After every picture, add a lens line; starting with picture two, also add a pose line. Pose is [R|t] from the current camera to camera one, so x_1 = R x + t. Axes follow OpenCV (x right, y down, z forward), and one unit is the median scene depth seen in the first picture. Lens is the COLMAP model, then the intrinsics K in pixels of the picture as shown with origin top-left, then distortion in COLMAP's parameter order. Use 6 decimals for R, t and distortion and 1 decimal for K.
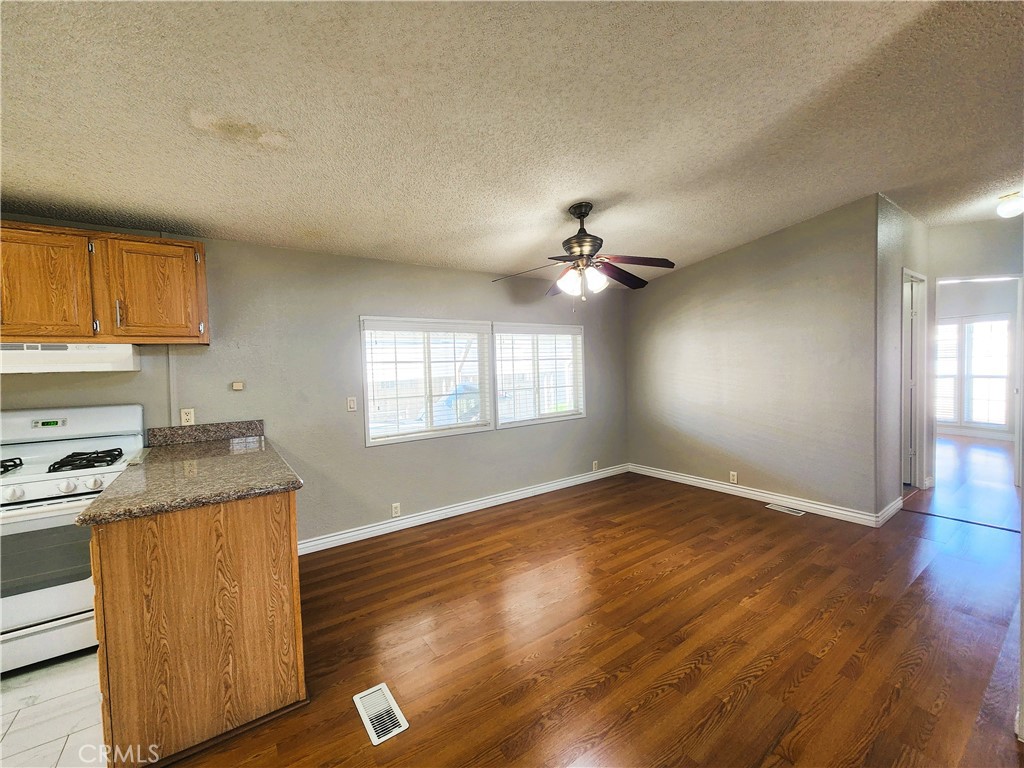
lens RADIAL K [[419.7, 0, 518.0], [0, 419.7, 382.8], [0, 0, 1]] dist [-0.001630, 0.000662]
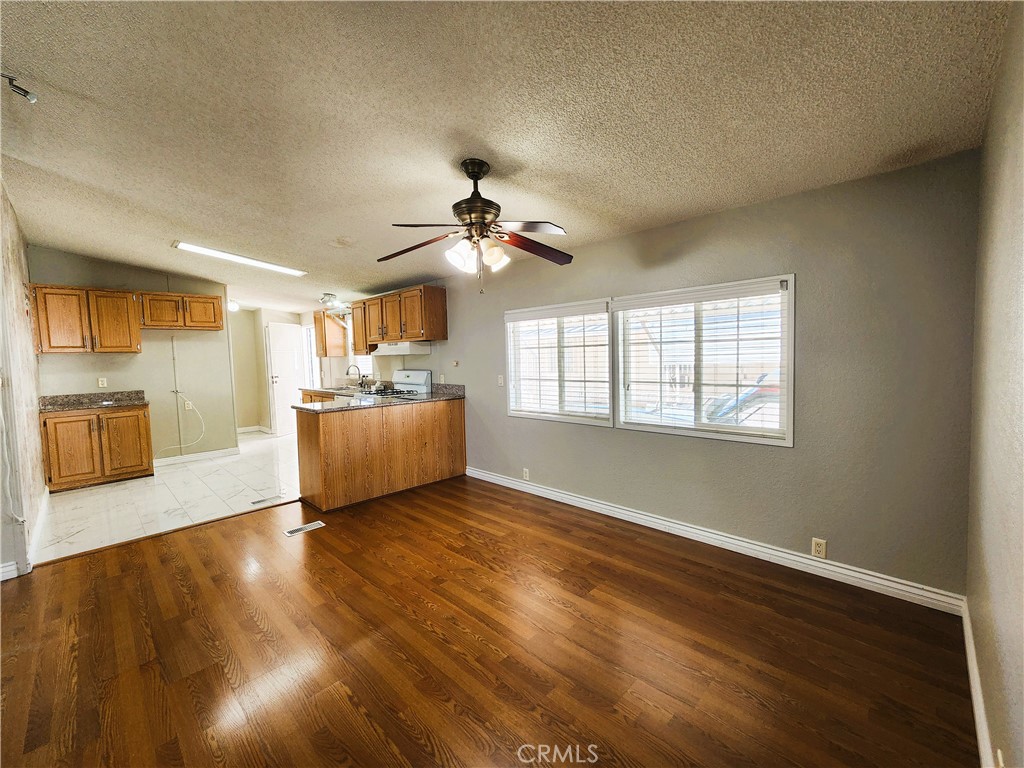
lens RADIAL K [[419.7, 0, 516.3], [0, 419.7, 382.0], [0, 0, 1]] dist [-0.001630, 0.000662]
pose [[0.179374, 0.084316, -0.980161, 1.076269], [-0.020733, 0.996423, 0.081921, -0.064056], [0.983562, 0.005627, 0.180480, 0.989062]]
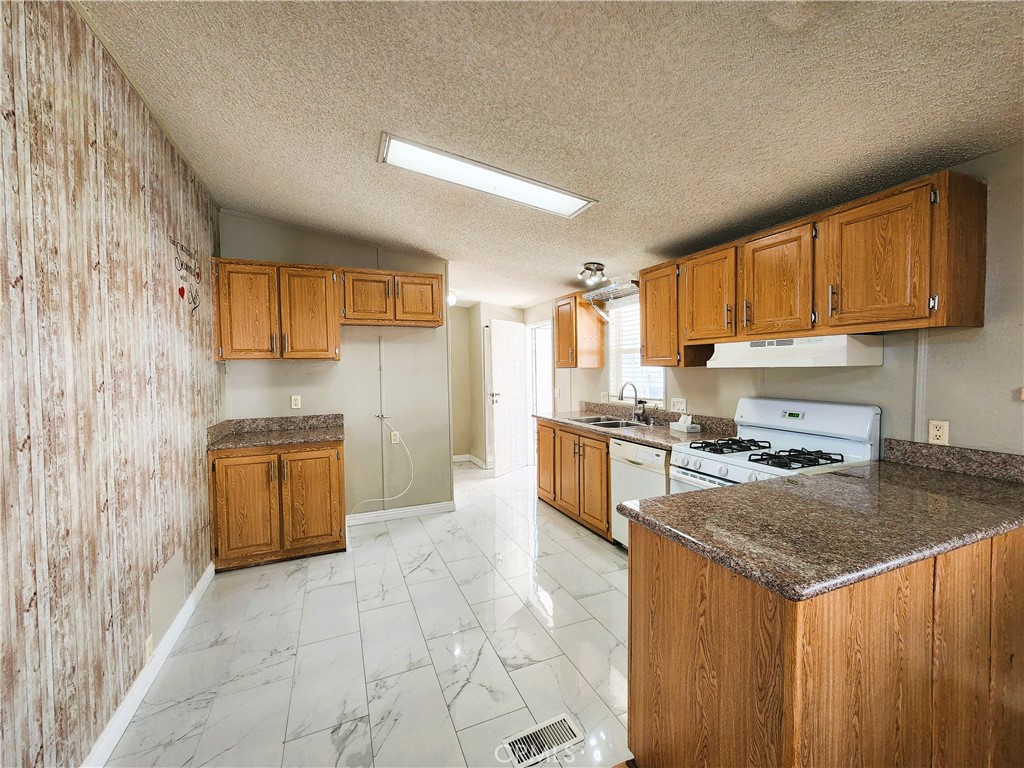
lens RADIAL K [[419.7, 0, 514.8], [0, 419.7, 380.0], [0, 0, 1]] dist [-0.001630, 0.000662]
pose [[-0.218537, 0.056619, -0.974185, 0.039821], [-0.020514, 0.997828, 0.062595, -0.034814], [0.975613, 0.033664, -0.216901, 0.461670]]
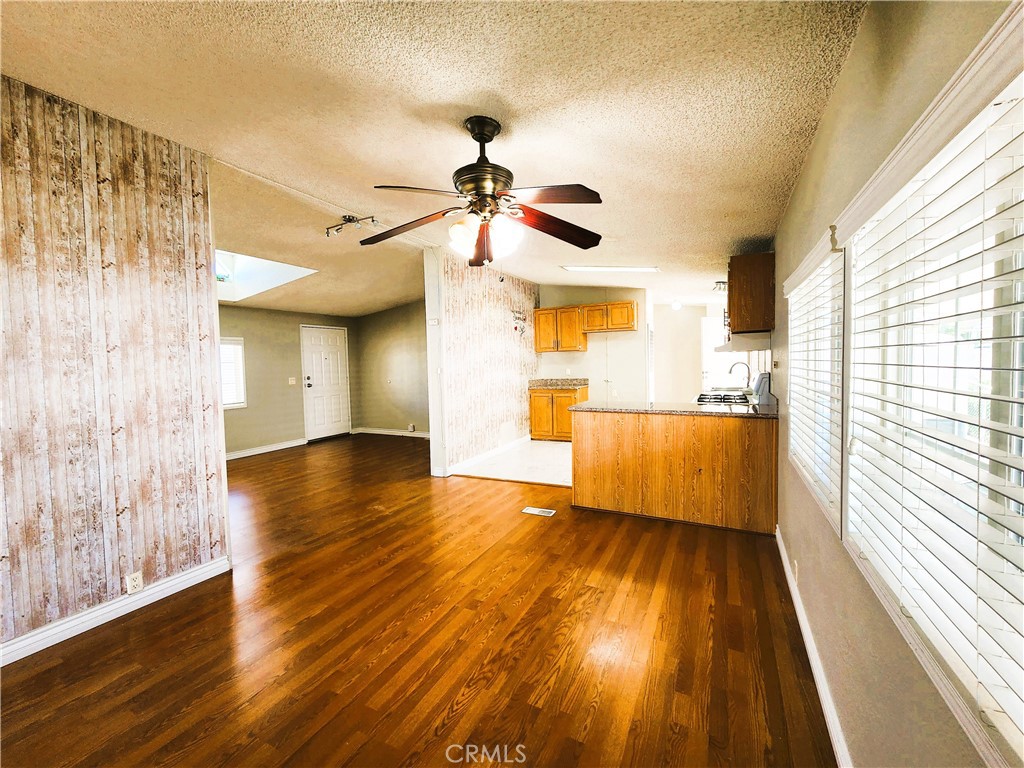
lens RADIAL K [[419.7, 0, 517.8], [0, 419.7, 379.9], [0, 0, 1]] dist [-0.001630, 0.000662]
pose [[-0.880943, 0.069931, -0.468027, 0.469141], [0.029958, 0.995278, 0.092323, -0.077801], [0.472273, 0.067310, -0.878879, 1.740537]]
